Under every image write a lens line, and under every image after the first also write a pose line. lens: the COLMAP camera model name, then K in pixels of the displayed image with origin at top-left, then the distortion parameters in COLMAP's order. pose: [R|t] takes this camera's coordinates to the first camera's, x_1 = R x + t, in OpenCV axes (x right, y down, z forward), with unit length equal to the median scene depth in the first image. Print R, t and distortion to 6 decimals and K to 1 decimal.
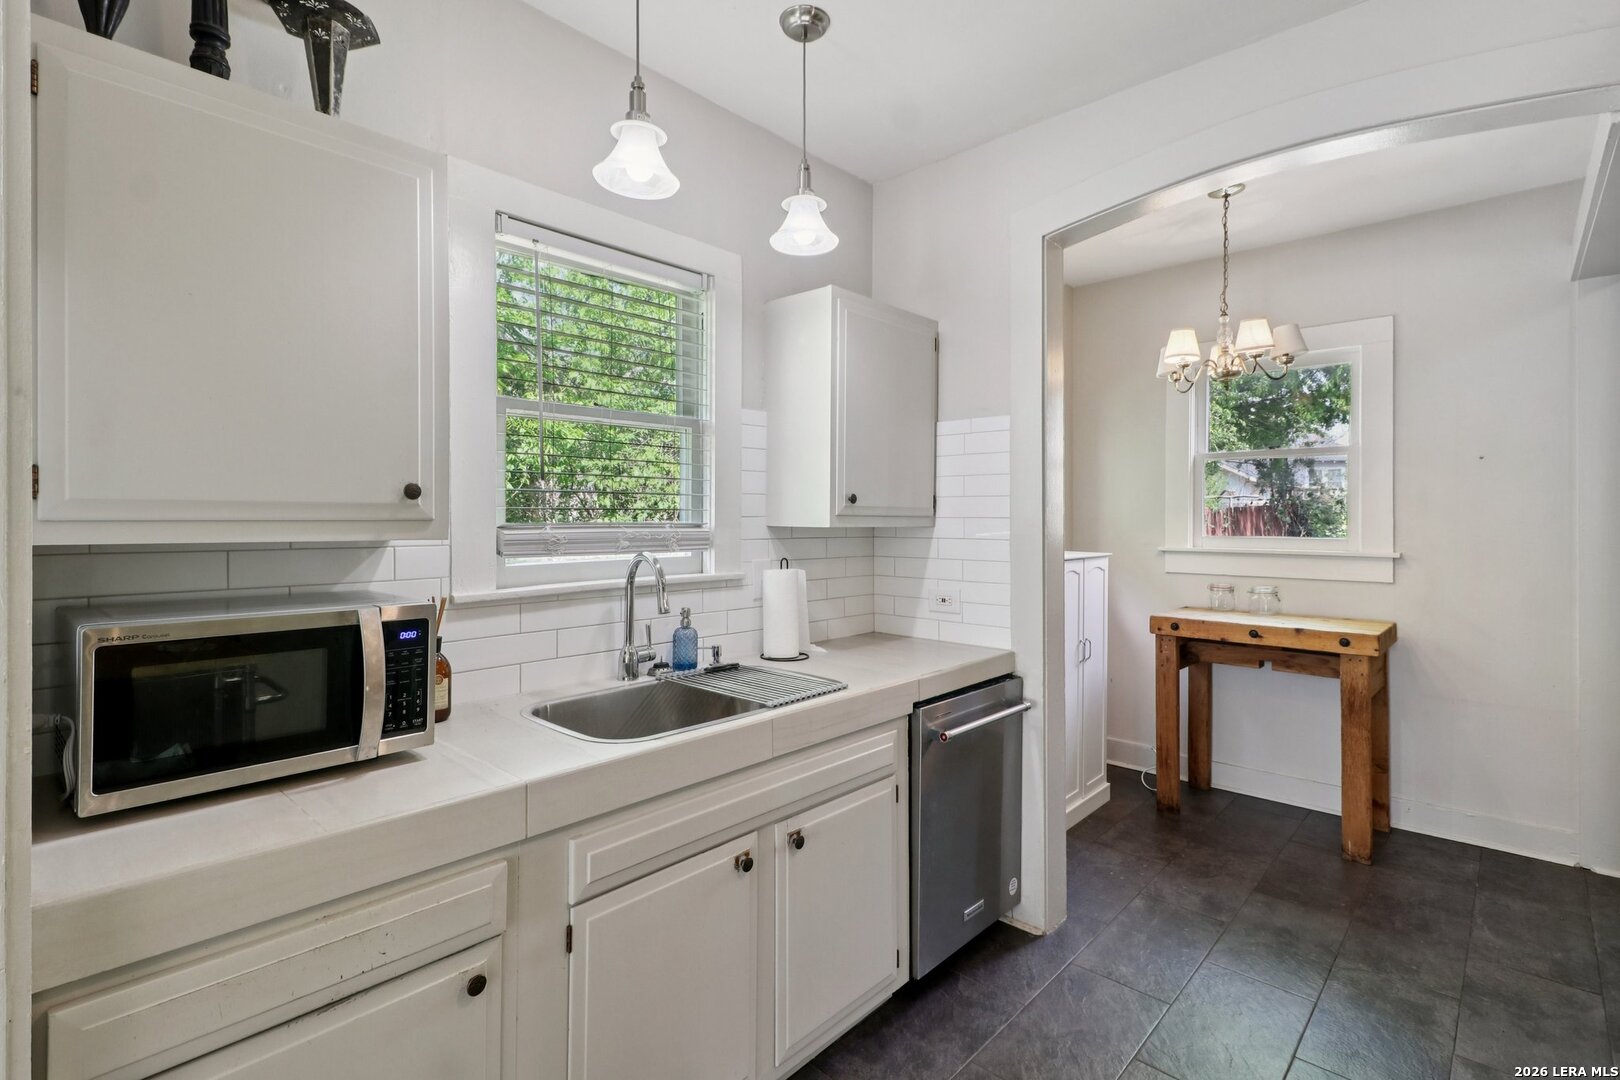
lens RADIAL K [[746.8, 0, 795.6], [0, 746.8, 513.6], [0, 0, 1]] dist [-0.003682, -0.001877]
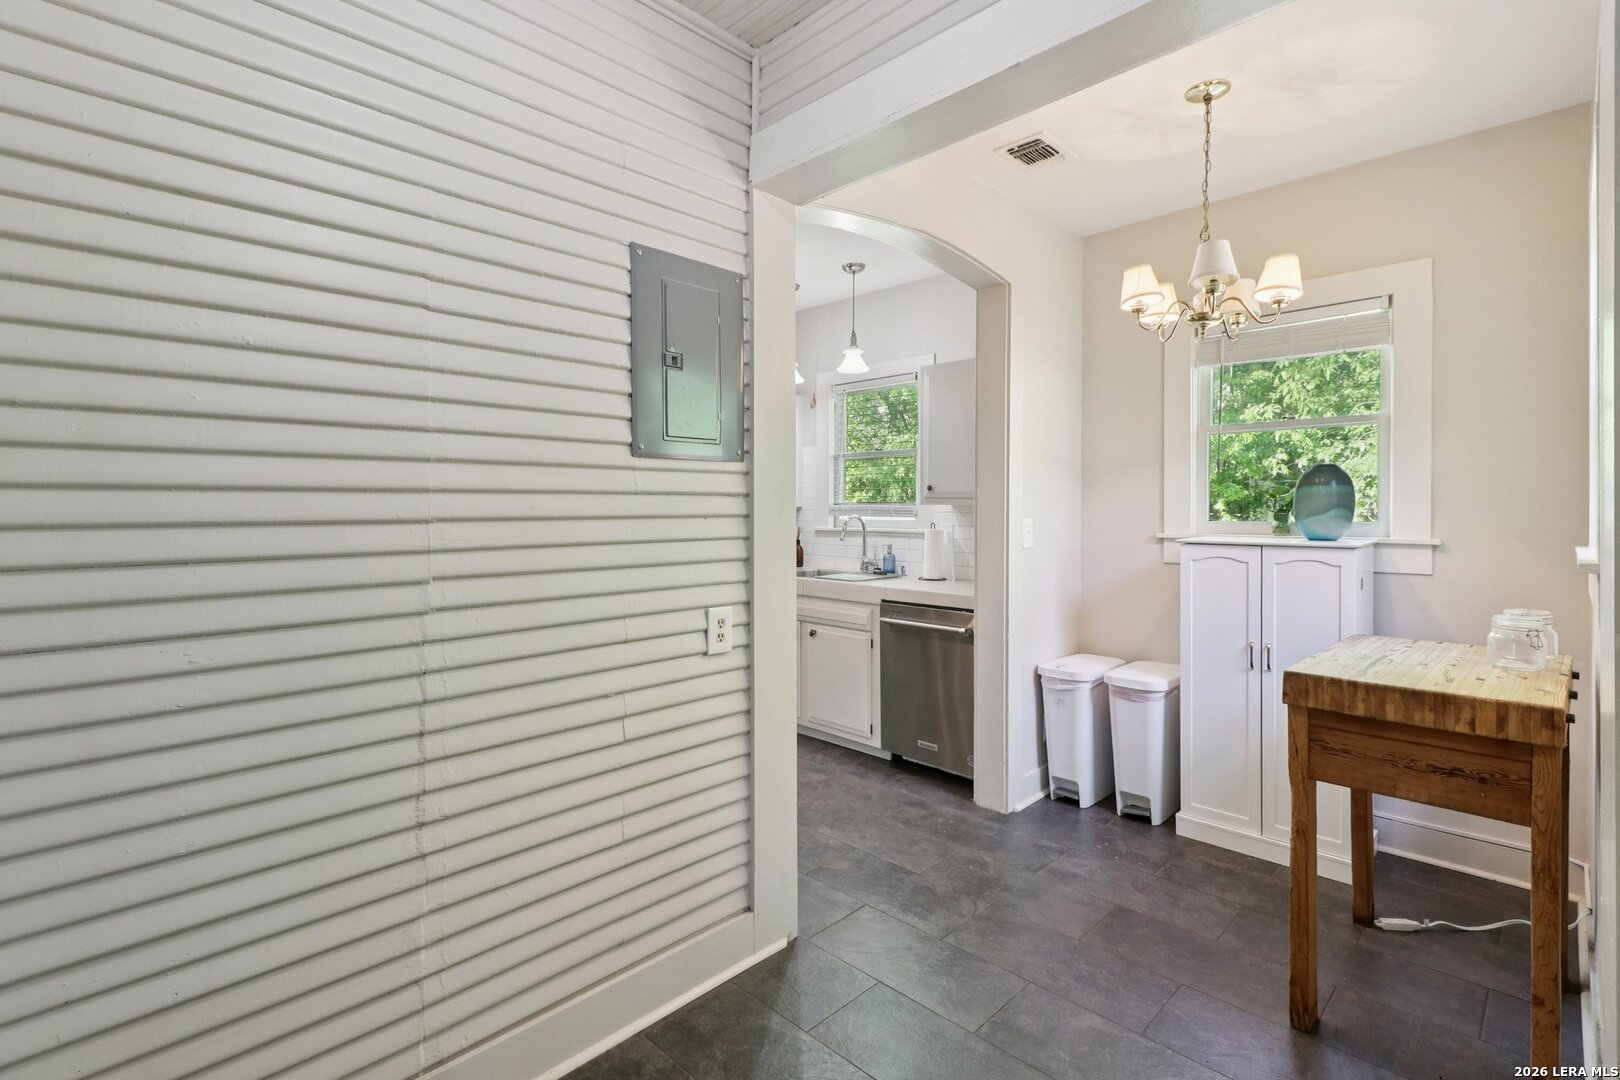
lens RADIAL K [[746.8, 0, 795.6], [0, 746.8, 513.6], [0, 0, 1]] dist [-0.003682, -0.001877]
pose [[-0.010574, 0.012272, -0.999869, 1.825669], [0.003409, 0.999919, 0.012236, 0.015131], [0.999938, -0.003280, -0.010615, 0.733683]]
